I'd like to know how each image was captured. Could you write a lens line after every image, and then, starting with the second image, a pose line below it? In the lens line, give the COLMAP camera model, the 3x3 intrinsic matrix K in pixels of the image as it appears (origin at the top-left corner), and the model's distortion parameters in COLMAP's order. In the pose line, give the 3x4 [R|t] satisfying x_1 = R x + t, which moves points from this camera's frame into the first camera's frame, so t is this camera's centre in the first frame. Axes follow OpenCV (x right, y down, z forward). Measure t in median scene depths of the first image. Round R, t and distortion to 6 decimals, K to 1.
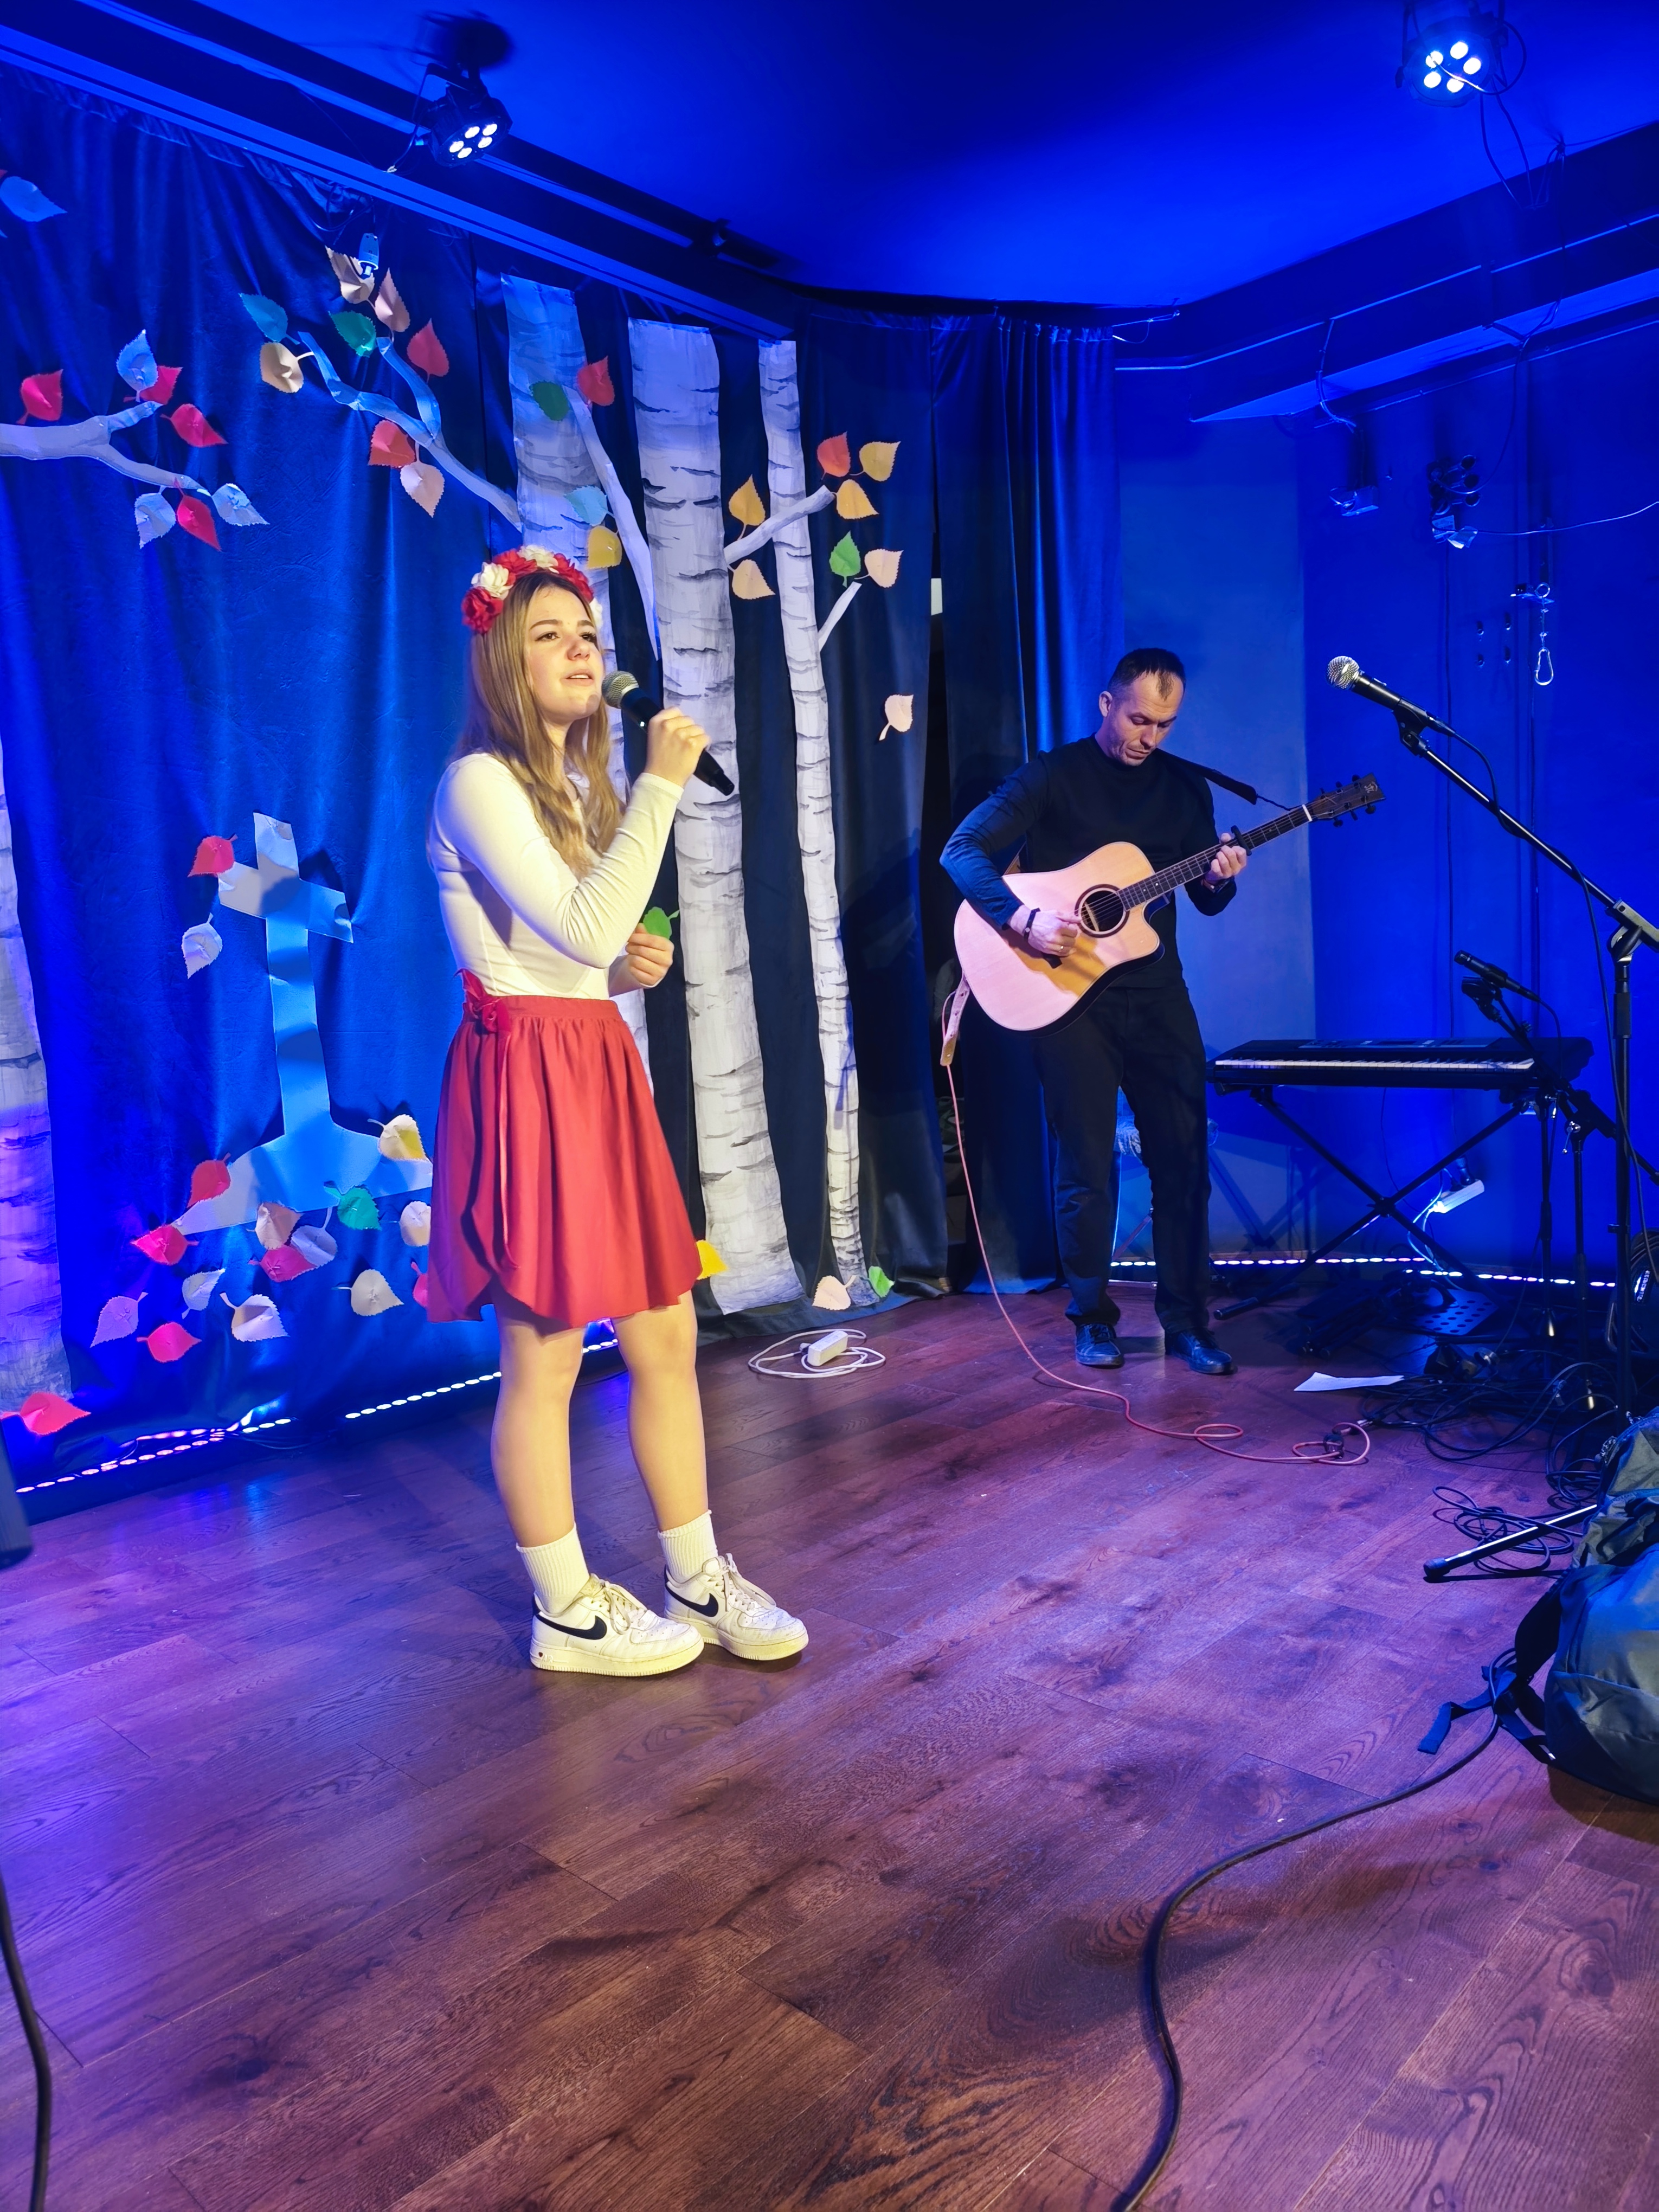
lens RADIAL K [[1502.2, 0, 817.6], [0, 1502.2, 1105.2], [0, 0, 1]] dist [0.029944, -0.031158]
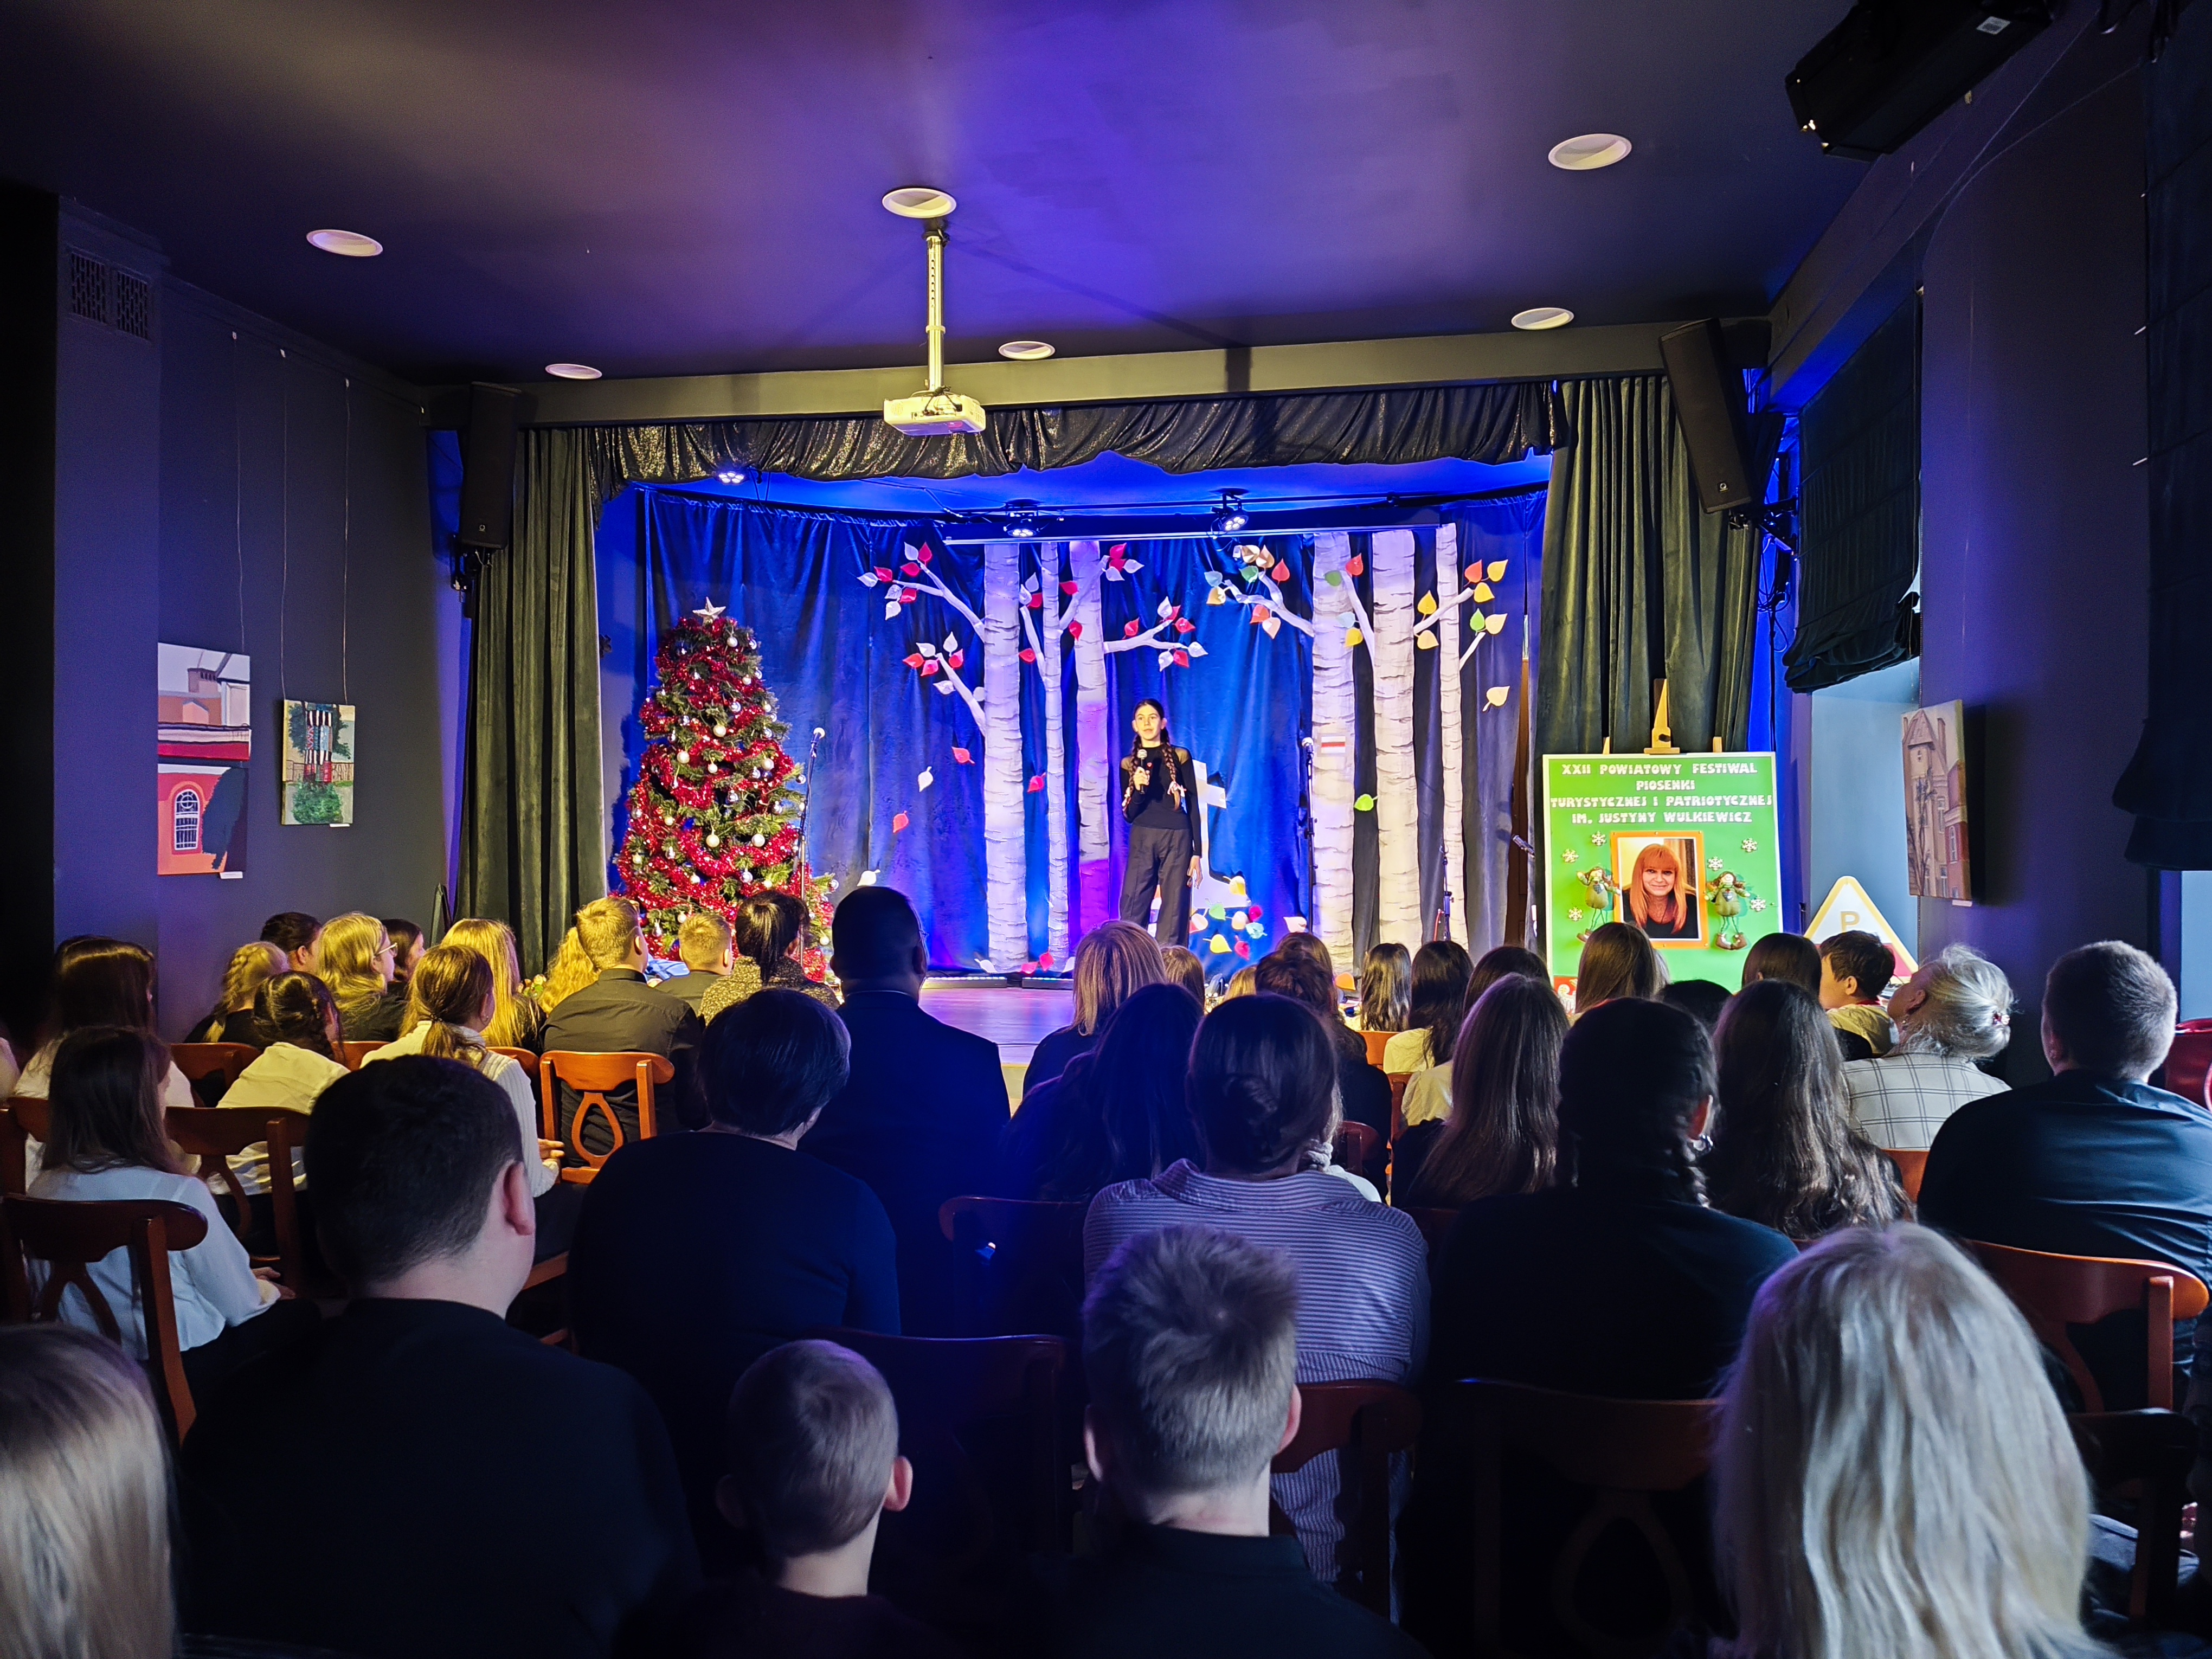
lens RADIAL K [[1408.8, 0, 1143.8], [0, 1408.8, 826.3], [0, 0, 1]] dist [0.059681, -0.024367]
pose [[0.567260, 0.052261, -0.821879, 1.658125], [-0.096943, 0.995283, -0.003622, -0.055590], [0.817813, 0.081731, 0.569651, -0.507519]]
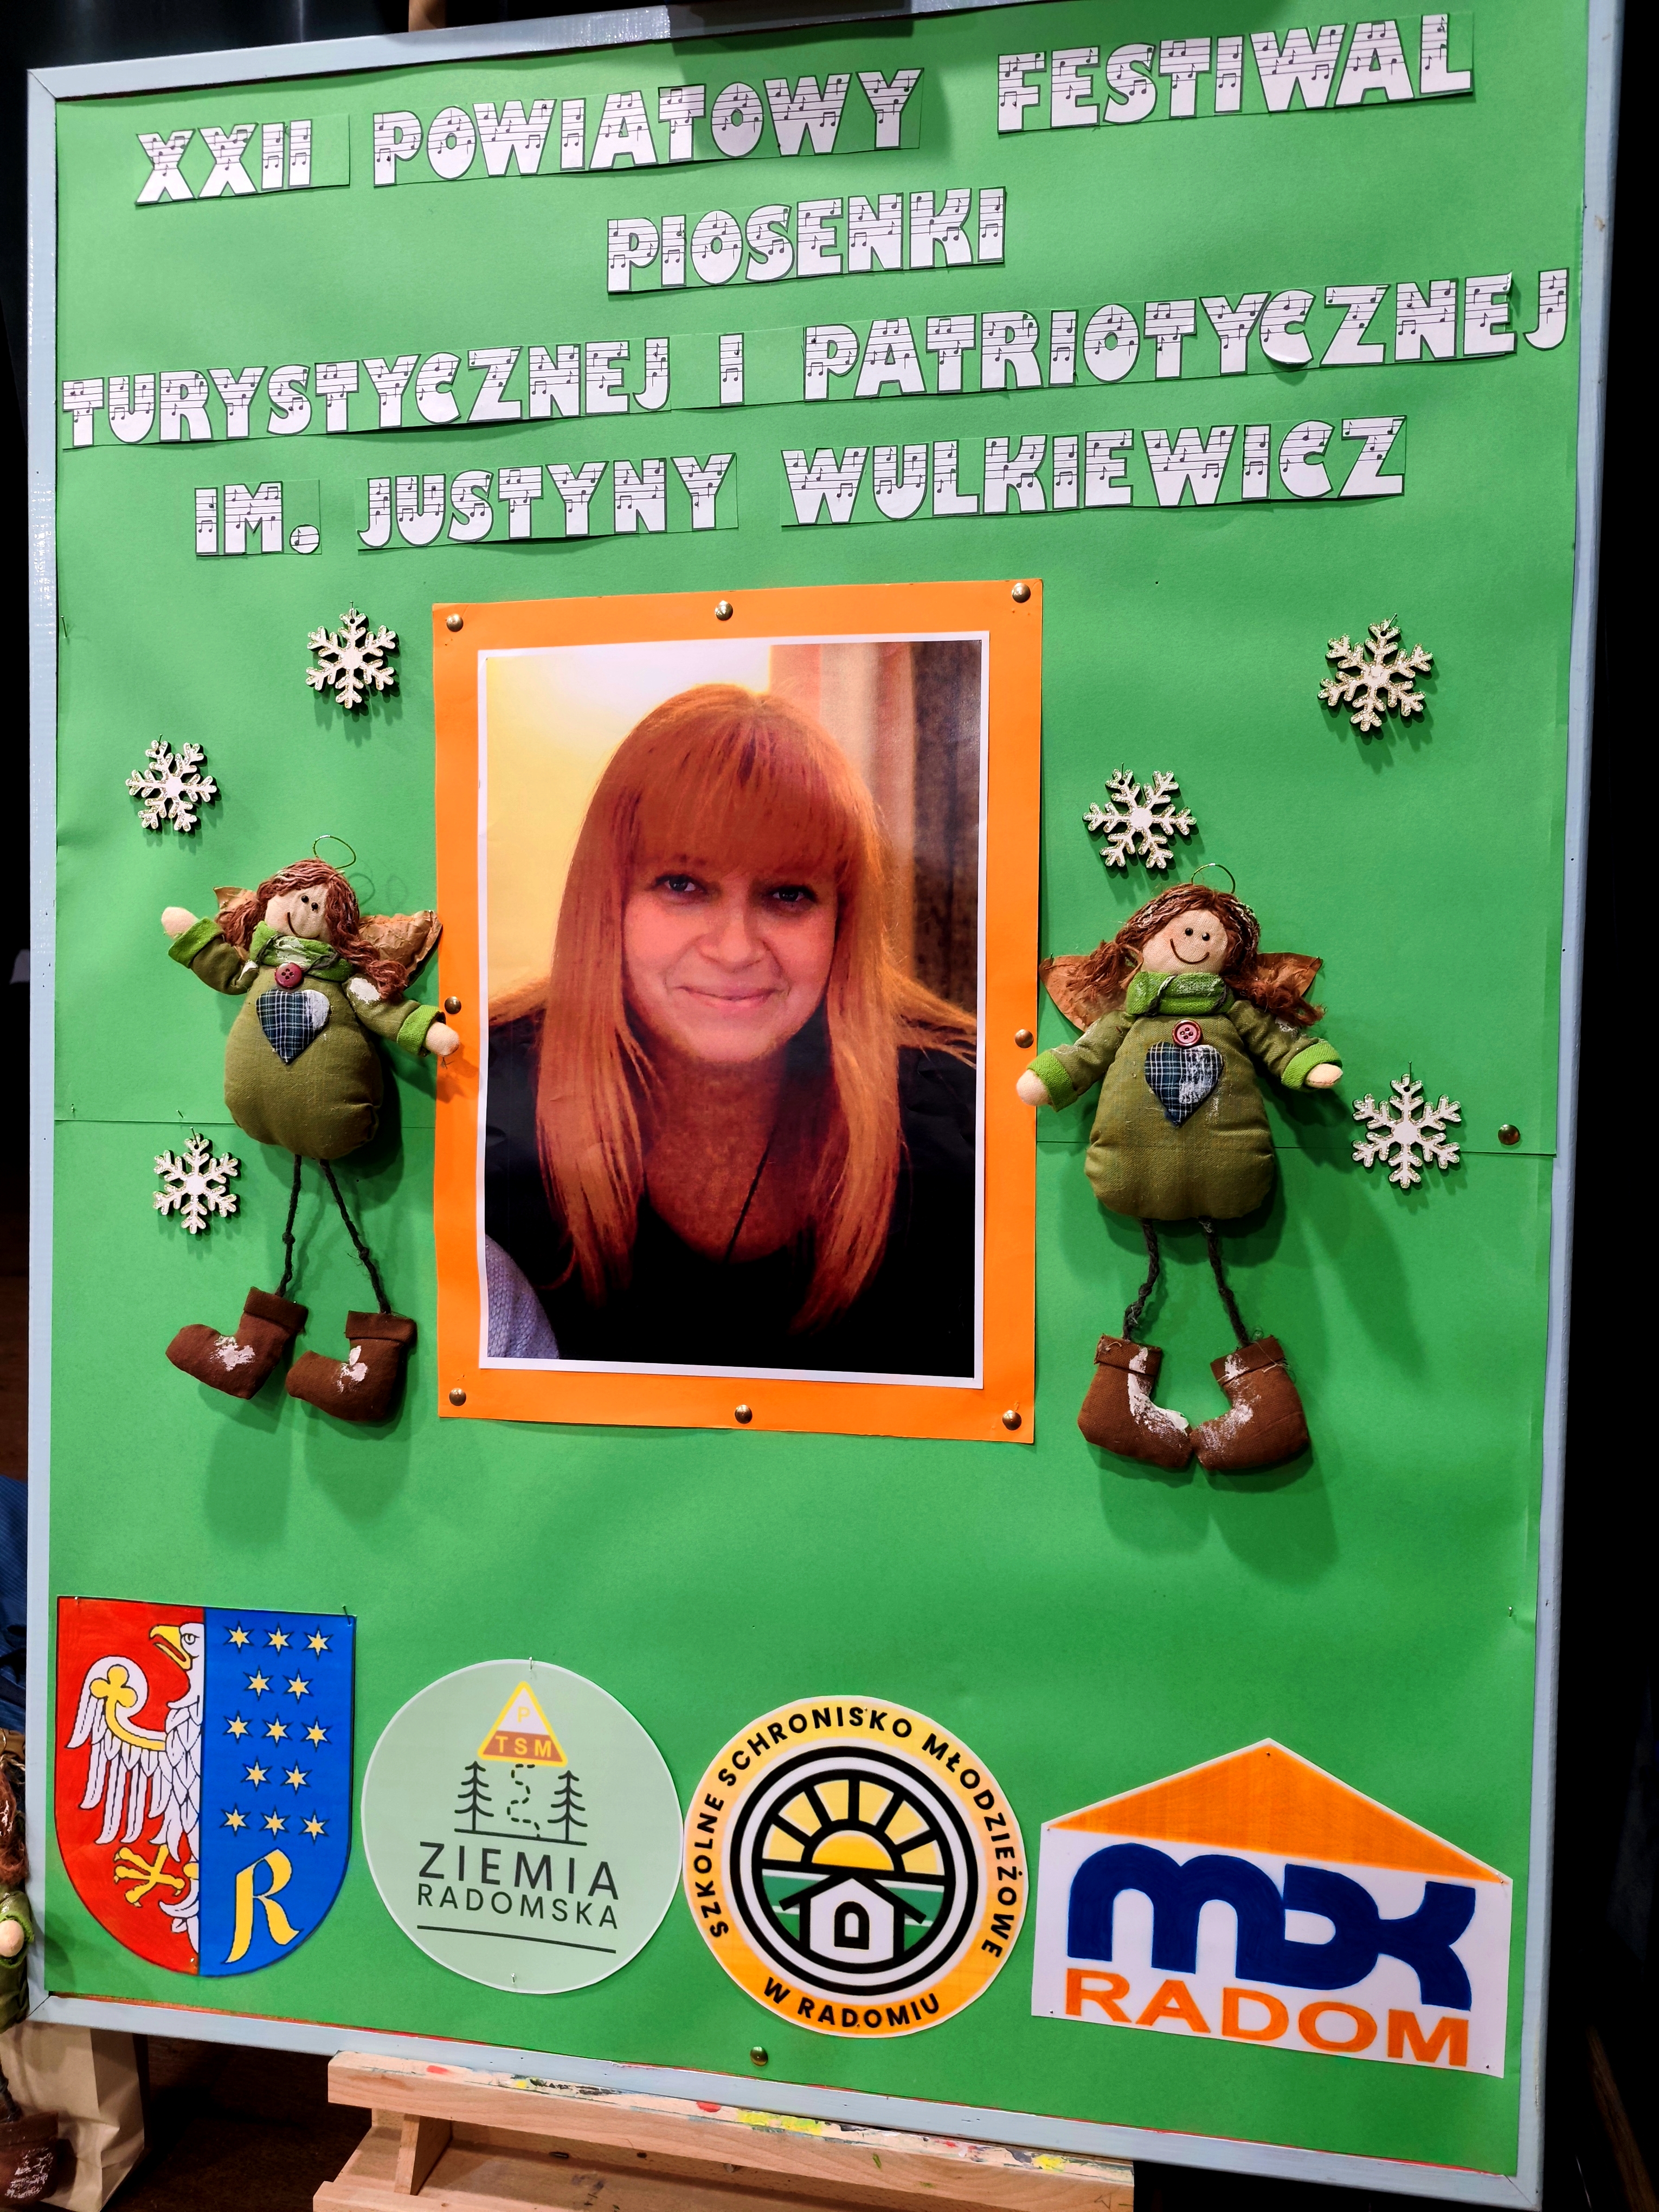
lens RADIAL K [[1505.8, 0, 832.0], [0, 1505.8, 1113.0], [0, 0, 1]] dist [0.028406, -0.031795]
pose [[0.575834, 0.232997, -0.783663, 0.894452], [-0.079632, 0.969957, 0.229872, -0.088357], [0.813679, -0.069963, 0.577089, 0.732542]]
